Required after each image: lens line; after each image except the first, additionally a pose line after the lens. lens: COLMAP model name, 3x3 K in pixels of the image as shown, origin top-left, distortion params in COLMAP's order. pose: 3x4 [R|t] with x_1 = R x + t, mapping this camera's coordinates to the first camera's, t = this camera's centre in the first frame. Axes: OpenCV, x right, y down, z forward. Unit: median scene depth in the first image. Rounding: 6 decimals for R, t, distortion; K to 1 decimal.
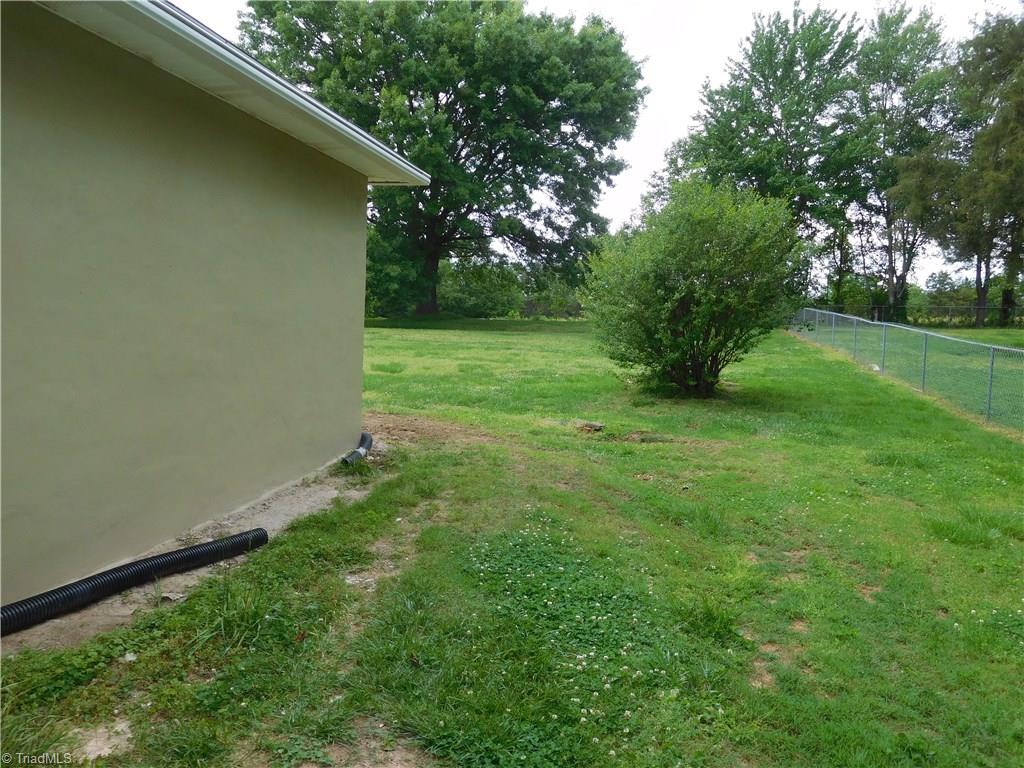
lens RADIAL K [[767.8, 0, 513.0], [0, 767.8, 387.7], [0, 0, 1]] dist [-0.011804, 0.009699]
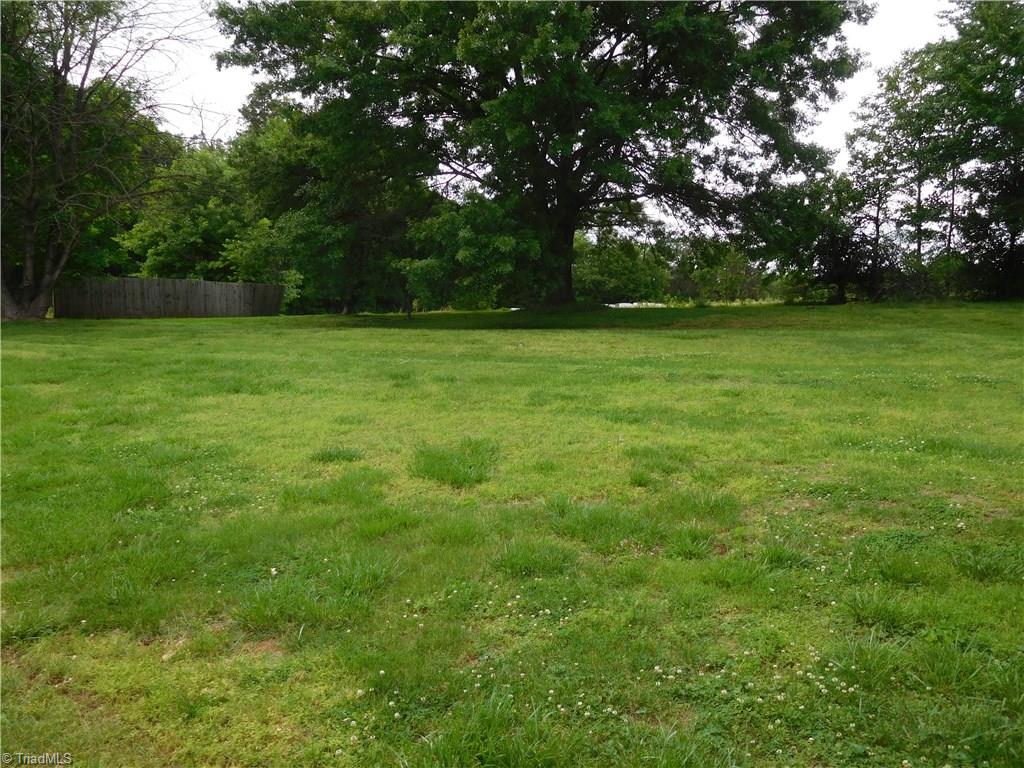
lens RADIAL K [[767.8, 0, 507.7], [0, 767.8, 384.0], [0, 0, 1]] dist [-0.011804, 0.009699]
pose [[0.982612, -0.015971, -0.184982, -0.025815], [0.019063, 0.999707, 0.014948, -0.032394], [0.184689, -0.018214, 0.982628, 0.269309]]
